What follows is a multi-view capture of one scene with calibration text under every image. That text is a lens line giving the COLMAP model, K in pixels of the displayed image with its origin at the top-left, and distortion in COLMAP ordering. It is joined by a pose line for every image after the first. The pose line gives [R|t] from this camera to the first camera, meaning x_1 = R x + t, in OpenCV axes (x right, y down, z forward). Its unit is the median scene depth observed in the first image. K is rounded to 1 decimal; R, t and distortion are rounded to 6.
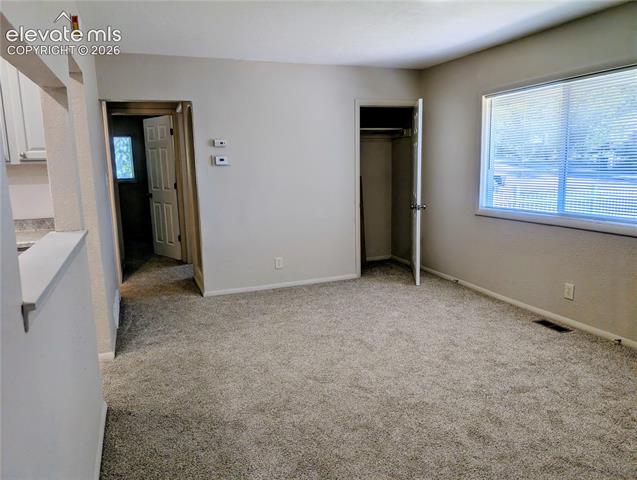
lens RADIAL K [[458.3, 0, 315.8], [0, 458.3, 238.2], [0, 0, 1]] dist [0.015855, -0.010896]
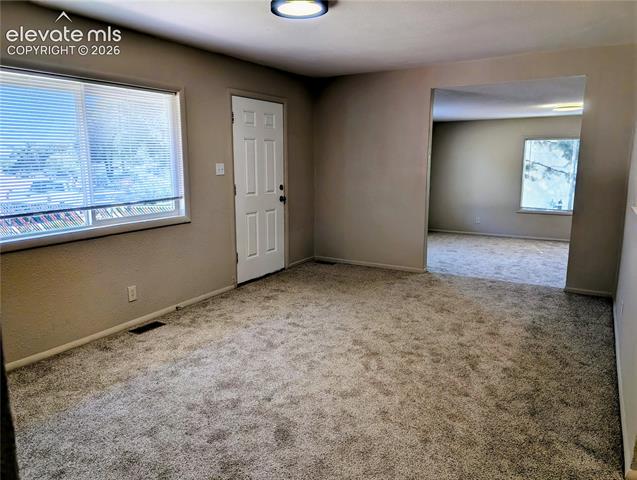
lens RADIAL K [[458.3, 0, 315.8], [0, 458.3, 238.2], [0, 0, 1]] dist [0.015855, -0.010896]
pose [[-0.613456, -0.108076, 0.782299, -0.518235], [0.151857, 0.955962, 0.251149, -0.209294], [-0.774991, 0.272866, -0.570028, 1.305982]]
